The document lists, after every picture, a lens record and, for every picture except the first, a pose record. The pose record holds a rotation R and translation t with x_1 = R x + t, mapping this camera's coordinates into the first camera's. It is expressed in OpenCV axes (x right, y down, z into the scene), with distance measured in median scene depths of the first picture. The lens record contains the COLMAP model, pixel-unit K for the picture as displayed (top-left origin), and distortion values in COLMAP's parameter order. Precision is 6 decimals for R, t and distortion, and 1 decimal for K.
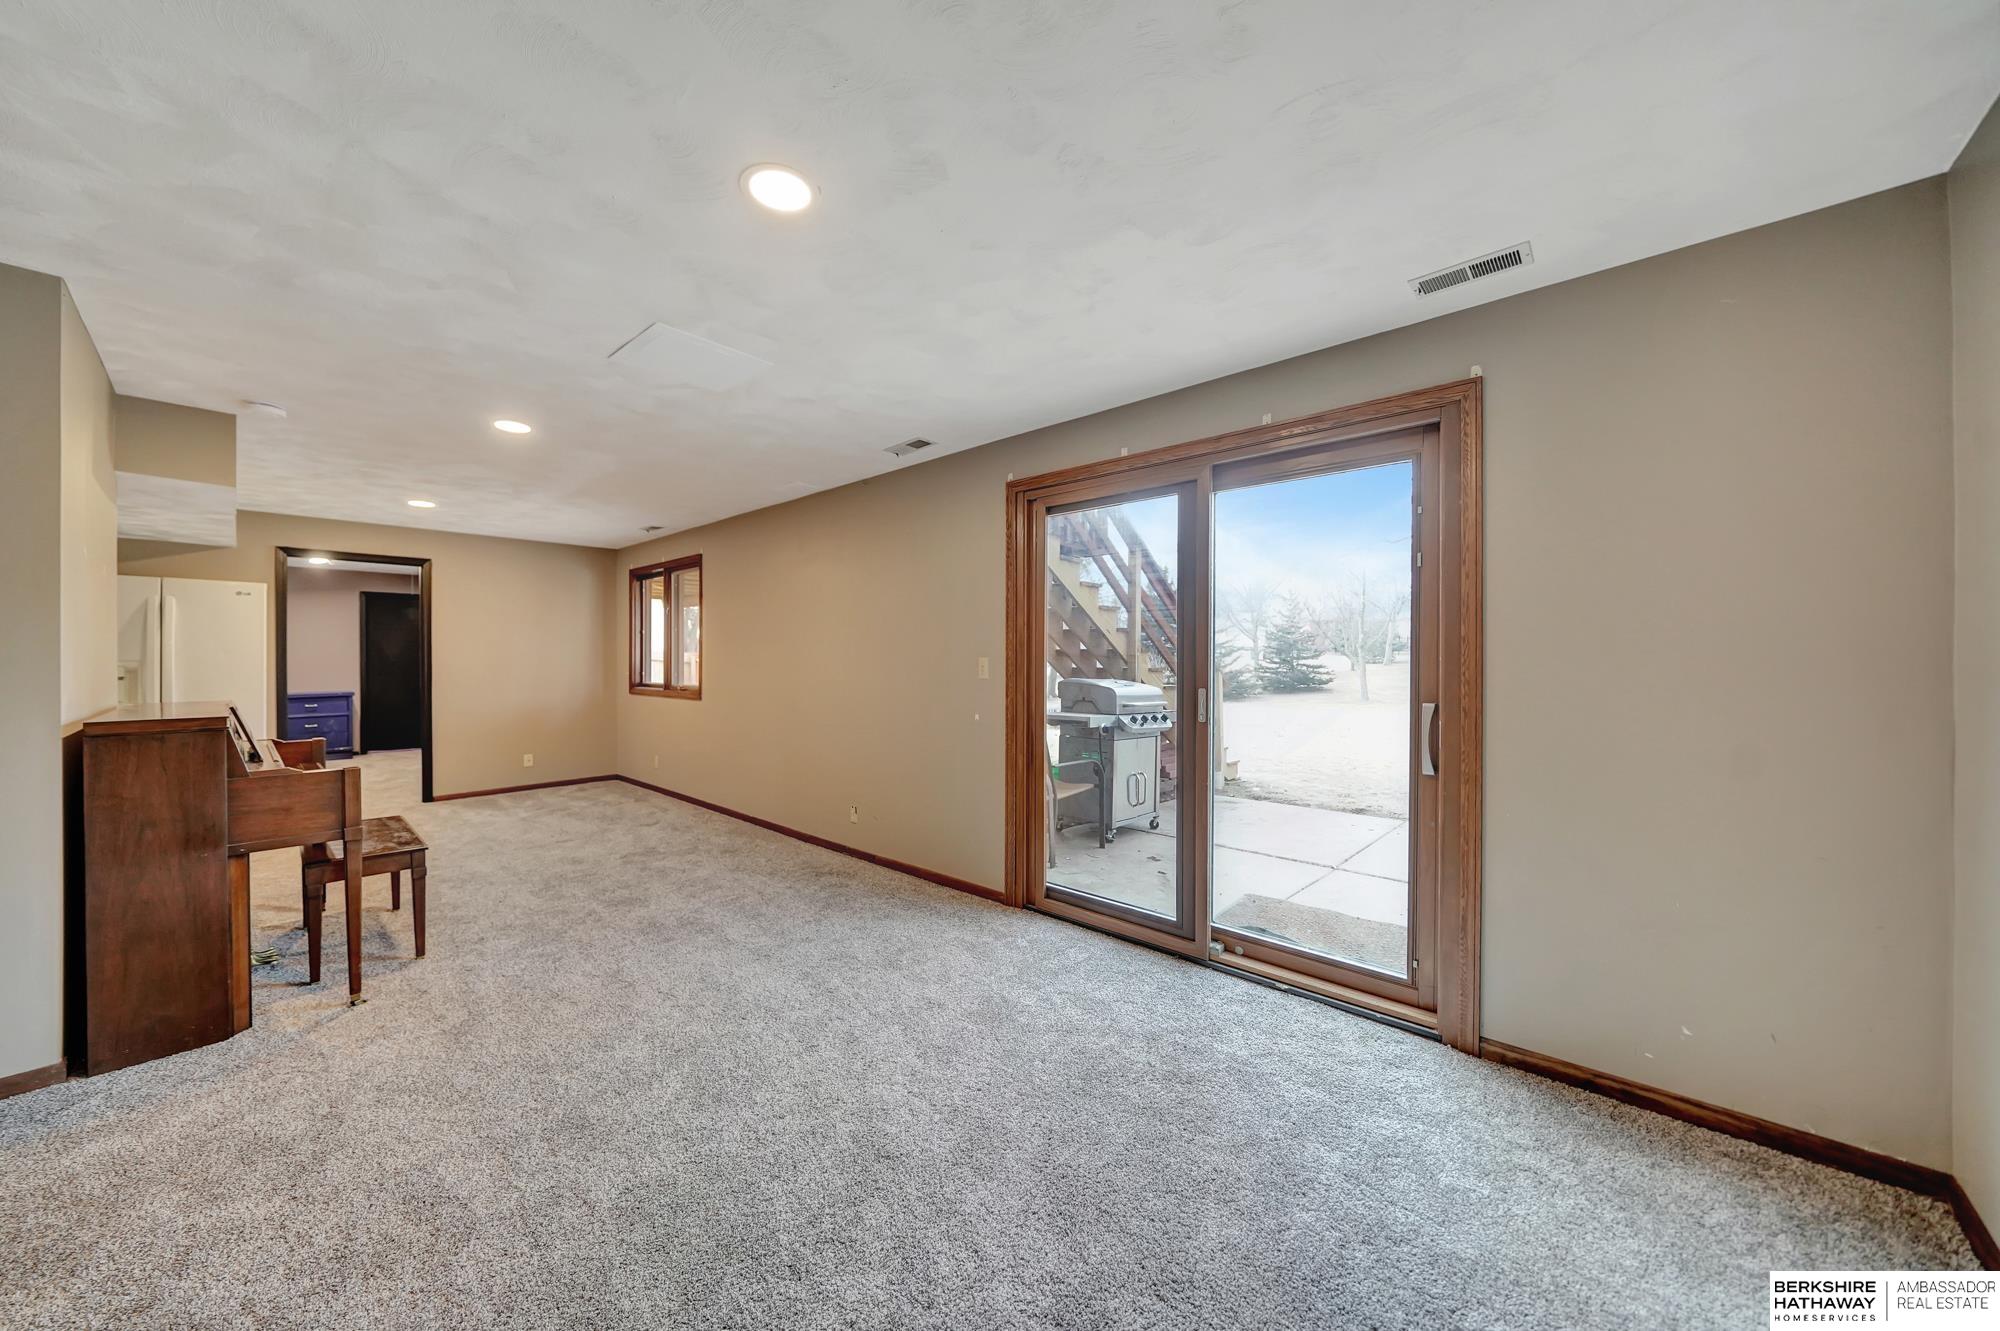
lens RADIAL K [[704.6, 0, 996.4], [0, 704.6, 659.9], [0, 0, 1]] dist [-0.004188, -0.000108]
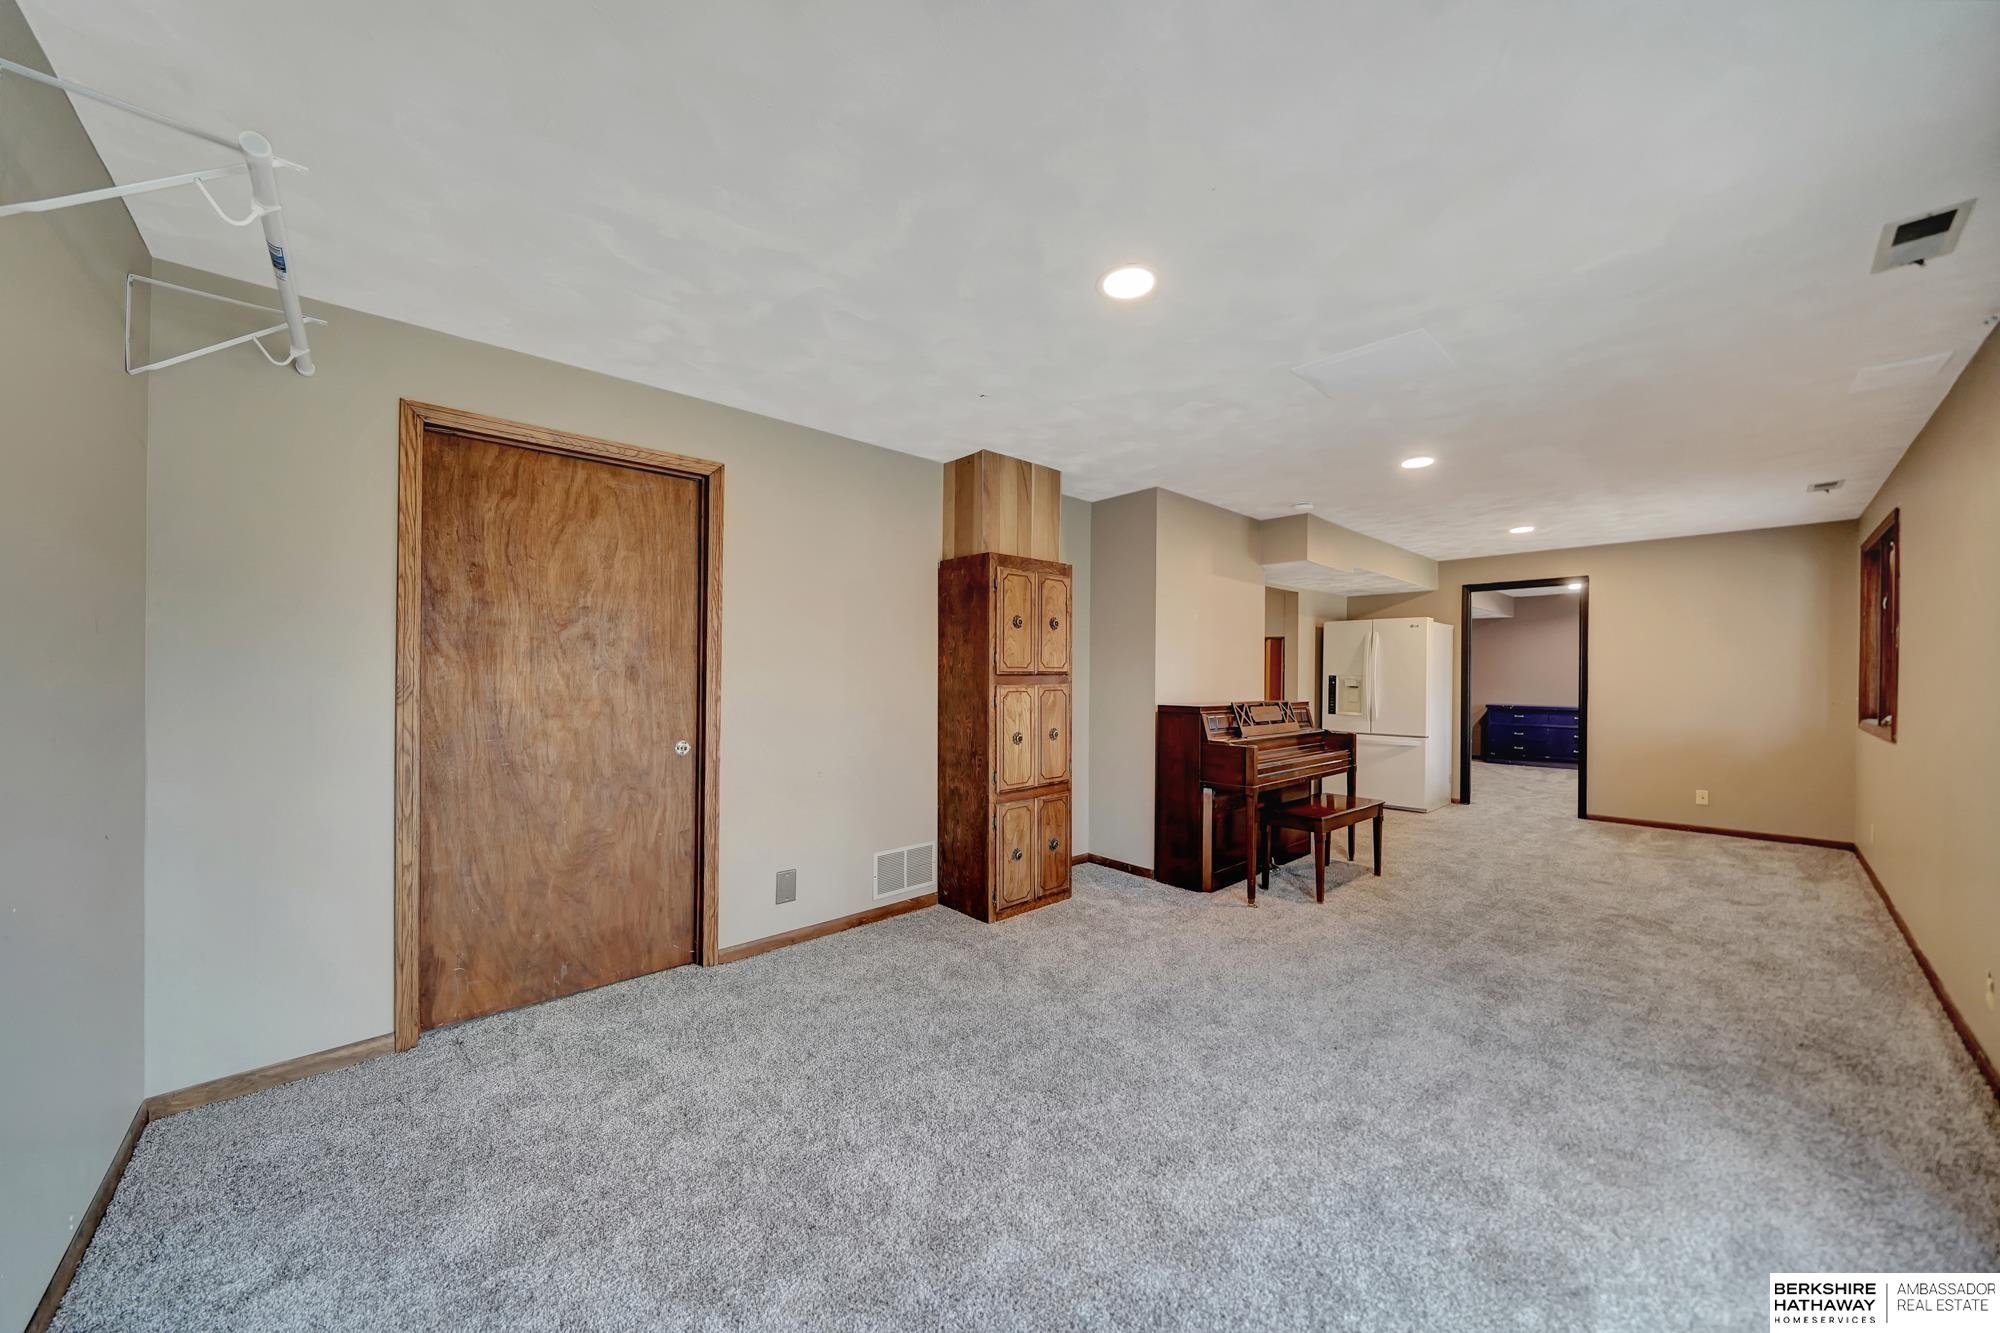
lens RADIAL K [[704.6, 0, 1001.3], [0, 704.6, 674.8], [0, 0, 1]] dist [-0.004188, -0.000108]
pose [[-0.108882, 0.000744, -0.994054, 0.438065], [-0.005742, 0.999983, 0.001377, 0.001023], [0.994038, 0.005858, -0.108875, 0.440683]]
